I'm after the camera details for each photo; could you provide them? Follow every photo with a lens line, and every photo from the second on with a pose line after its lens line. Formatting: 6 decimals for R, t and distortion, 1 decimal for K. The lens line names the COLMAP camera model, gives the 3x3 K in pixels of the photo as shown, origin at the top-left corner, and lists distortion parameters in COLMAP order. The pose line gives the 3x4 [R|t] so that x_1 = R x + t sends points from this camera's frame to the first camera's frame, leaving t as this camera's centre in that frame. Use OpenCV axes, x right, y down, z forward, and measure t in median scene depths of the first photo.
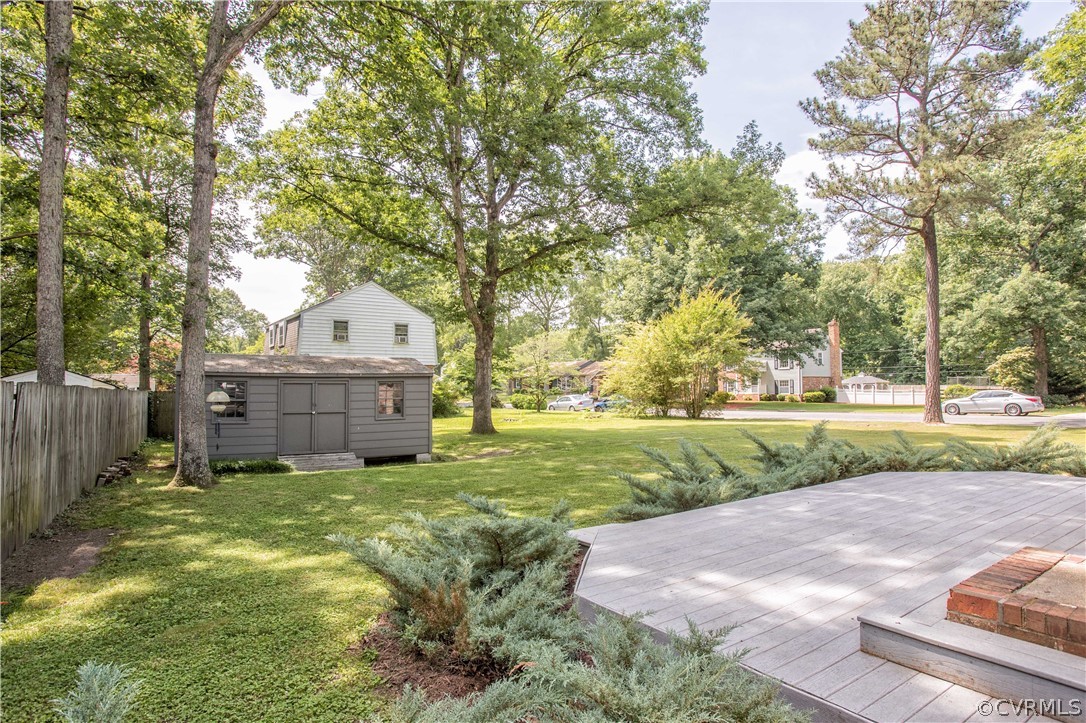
lens RADIAL K [[580.8, 0, 545.2], [0, 580.8, 365.5], [0, 0, 1]] dist [-0.006106, -0.000278]
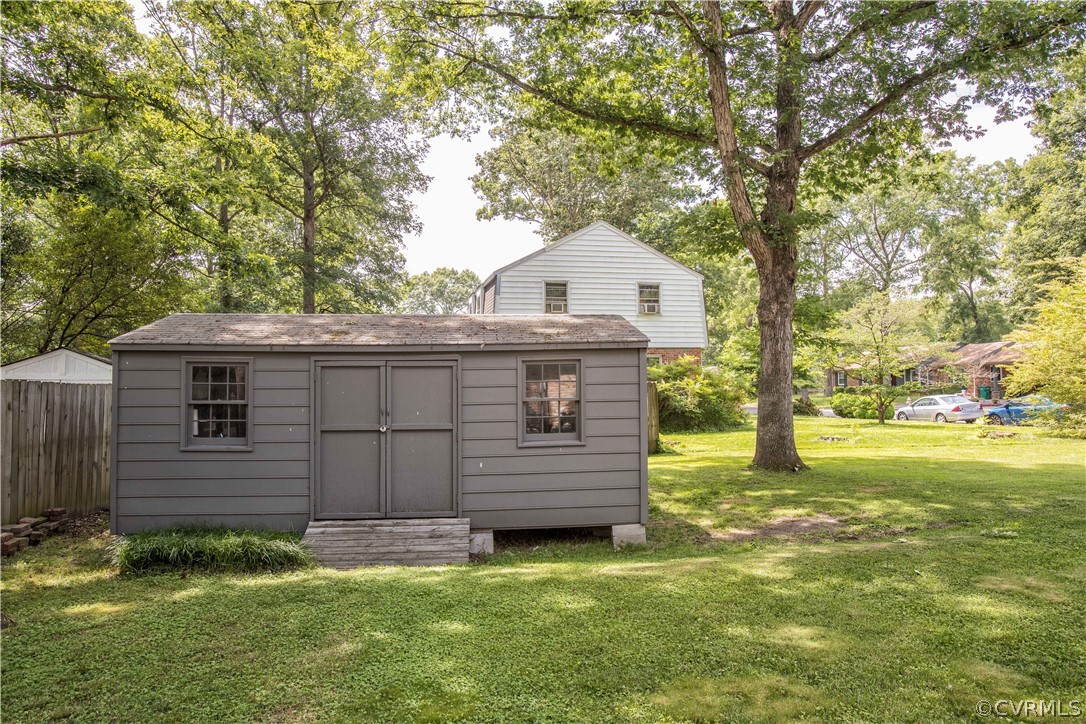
lens RADIAL K [[772.9, 0, 541.9], [0, 772.9, 358.0], [0, 0, 1]] dist [-0.023392, 0.007941]
pose [[0.914378, -0.020556, -0.404339, -0.014953], [0.020997, 0.999774, -0.003343, 0.012698], [0.404316, -0.005433, 0.914603, 0.212981]]
